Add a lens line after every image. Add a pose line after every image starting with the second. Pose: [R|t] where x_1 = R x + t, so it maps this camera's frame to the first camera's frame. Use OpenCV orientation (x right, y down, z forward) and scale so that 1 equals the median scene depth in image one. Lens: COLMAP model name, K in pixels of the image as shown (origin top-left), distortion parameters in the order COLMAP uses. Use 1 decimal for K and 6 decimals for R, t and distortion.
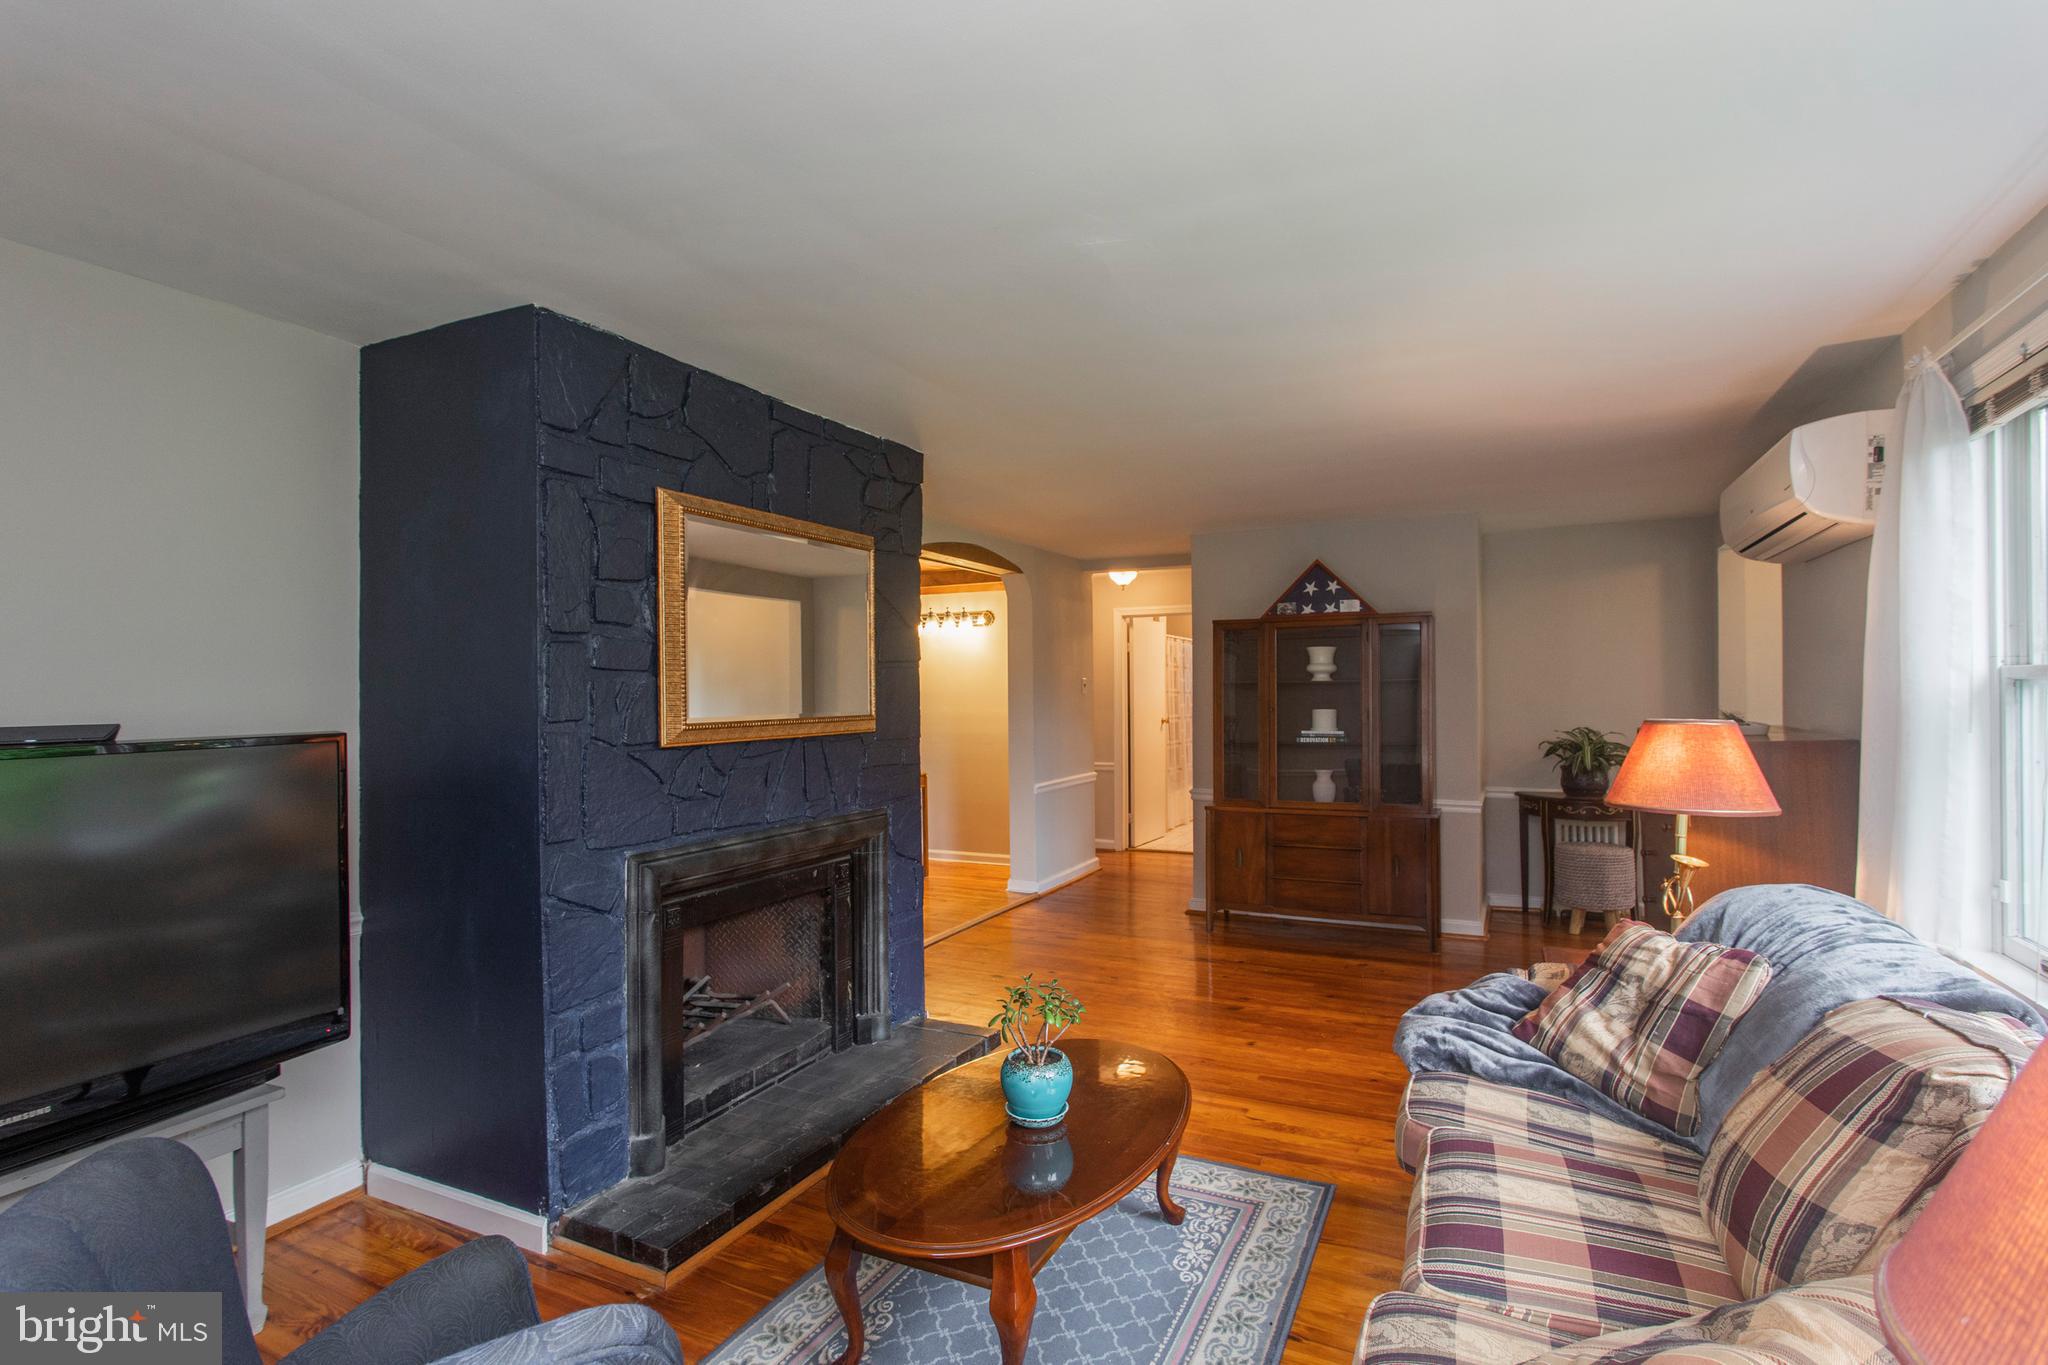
lens RADIAL K [[968.0, 0, 1024.0], [0, 968.0, 682.5], [0, 0, 1]] dist [-0.003740, 0.000059]
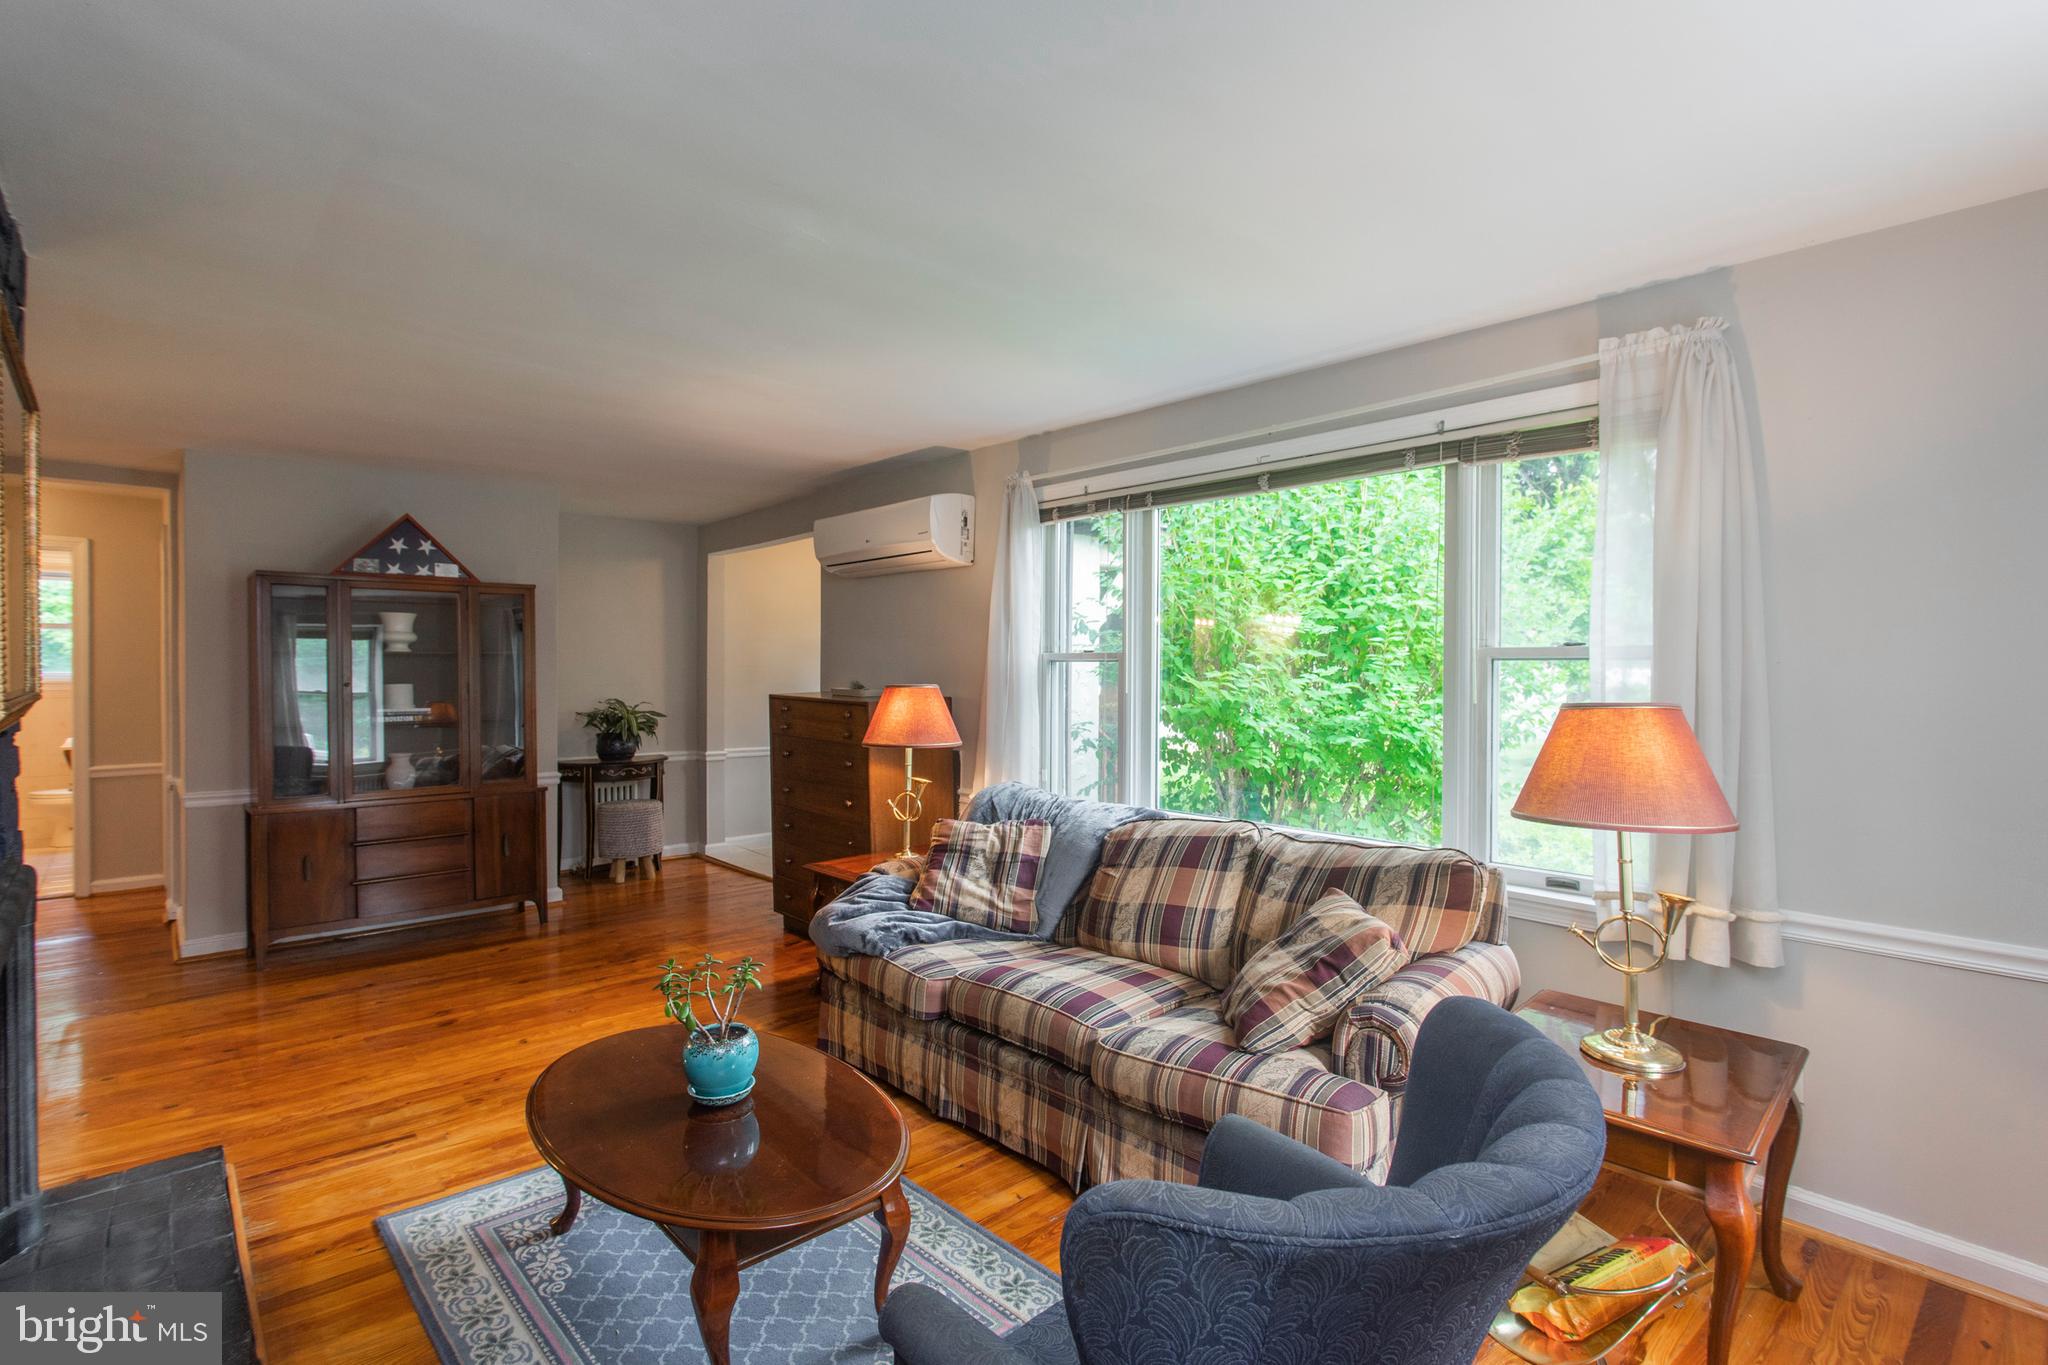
lens RADIAL K [[991.9, 0, 1030.6], [0, 991.9, 670.0], [0, 0, 1]] dist [-0.011917, 0.000224]
pose [[0.367072, 0.004000, 0.930184, -0.774236], [-0.014179, 0.999899, 0.001296, 0.014102], [-0.930085, -0.013665, 0.367091, 0.337175]]
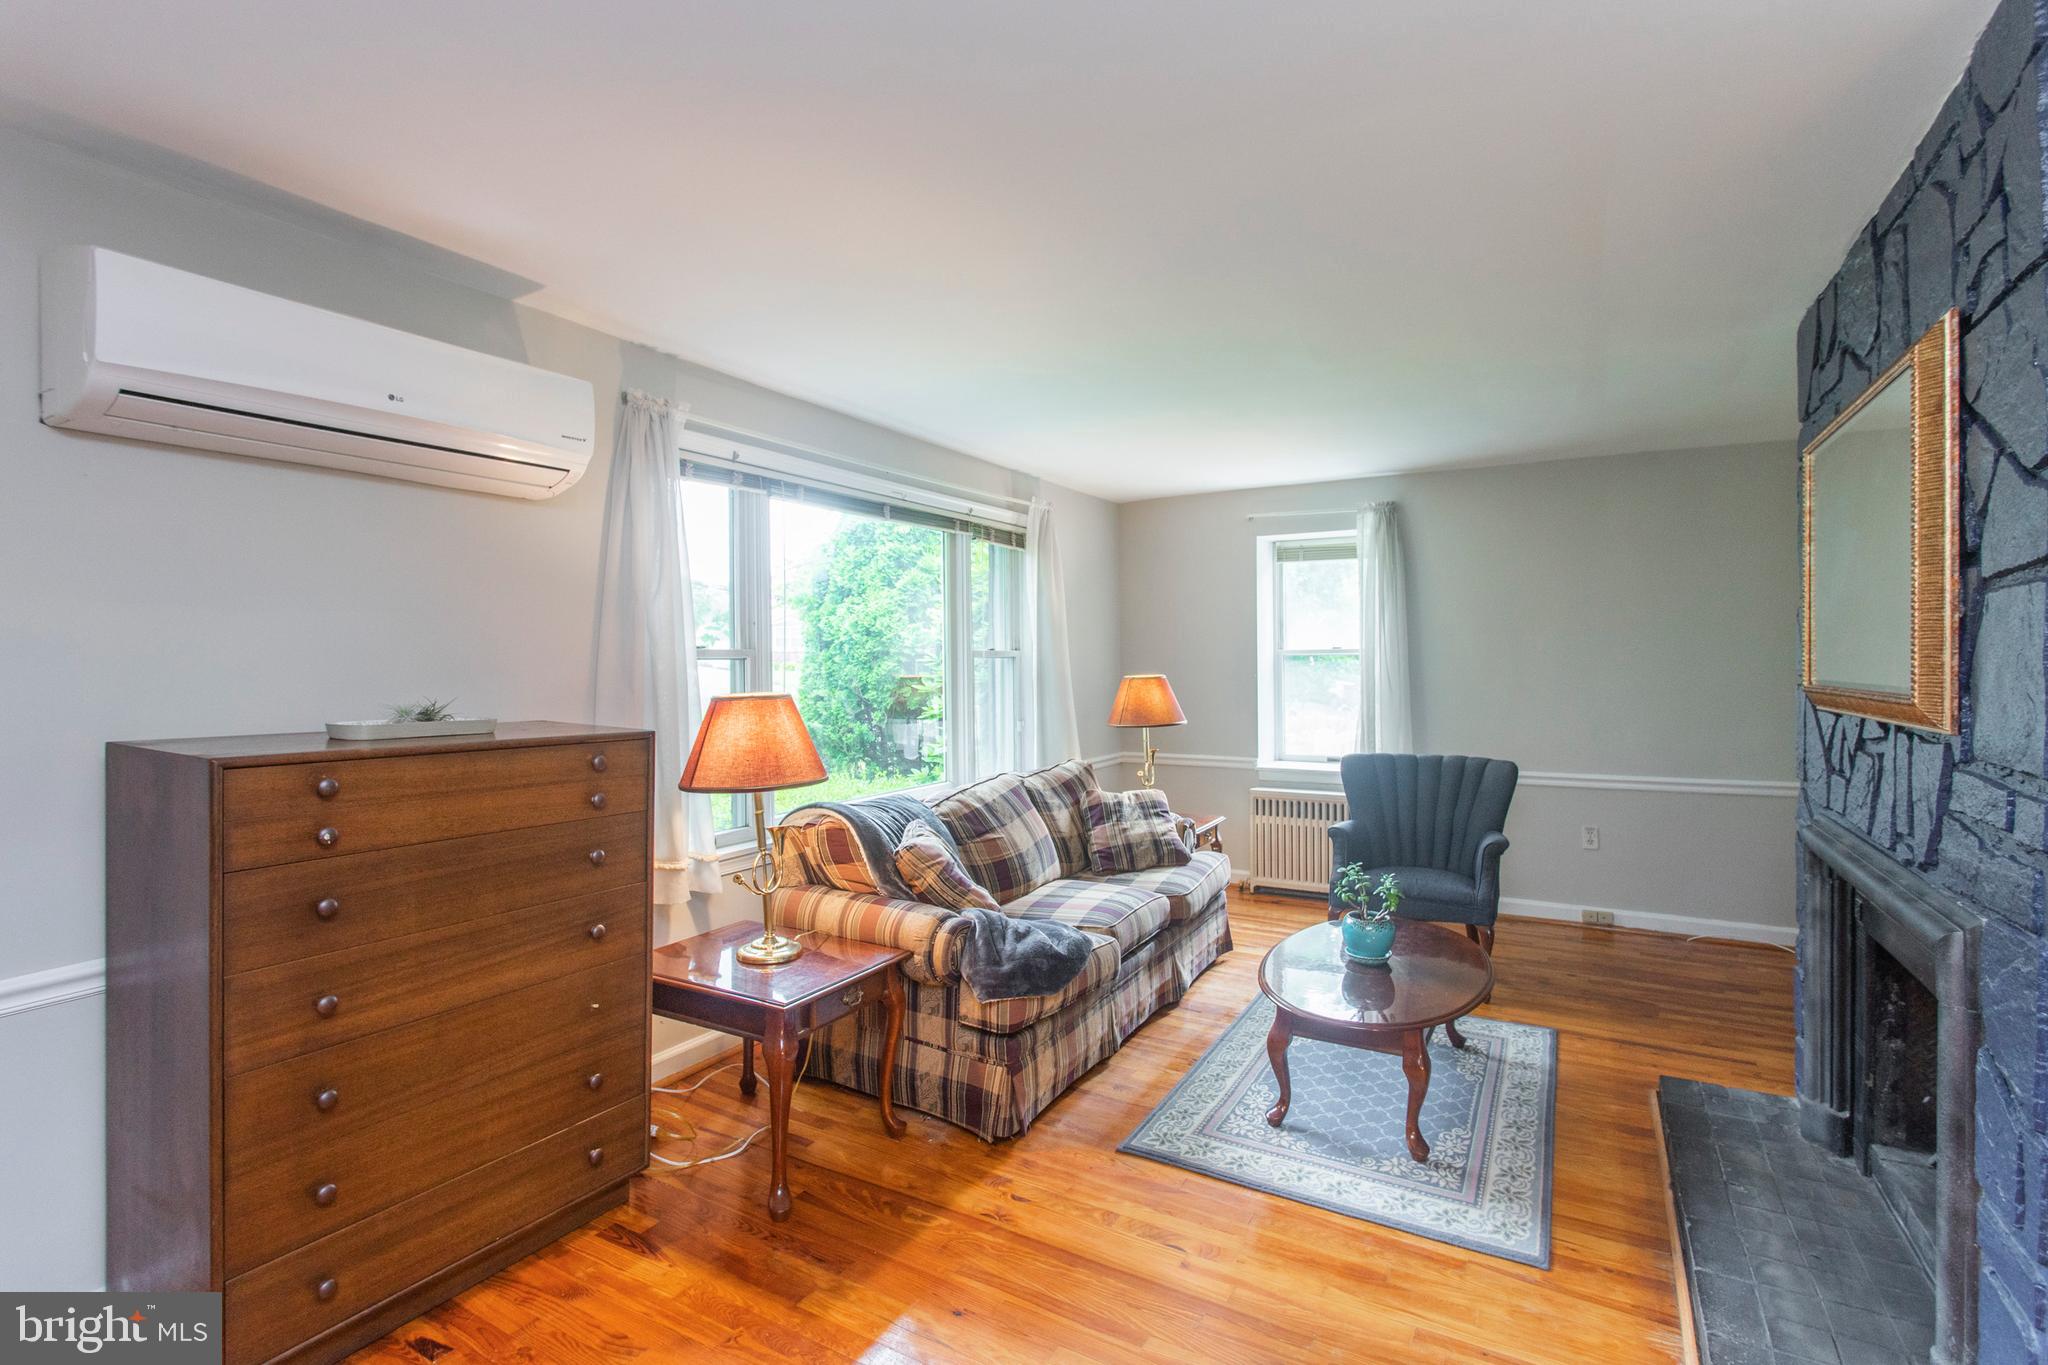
lens RADIAL K [[991.9, 0, 1030.6], [0, 991.9, 670.0], [0, 0, 1]] dist [-0.011917, 0.000224]
pose [[-0.998696, 0.013450, 0.049254, 0.414248], [0.013403, 0.999909, -0.001268, 0.022515], [-0.049266, -0.000606, -0.998785, 2.379566]]
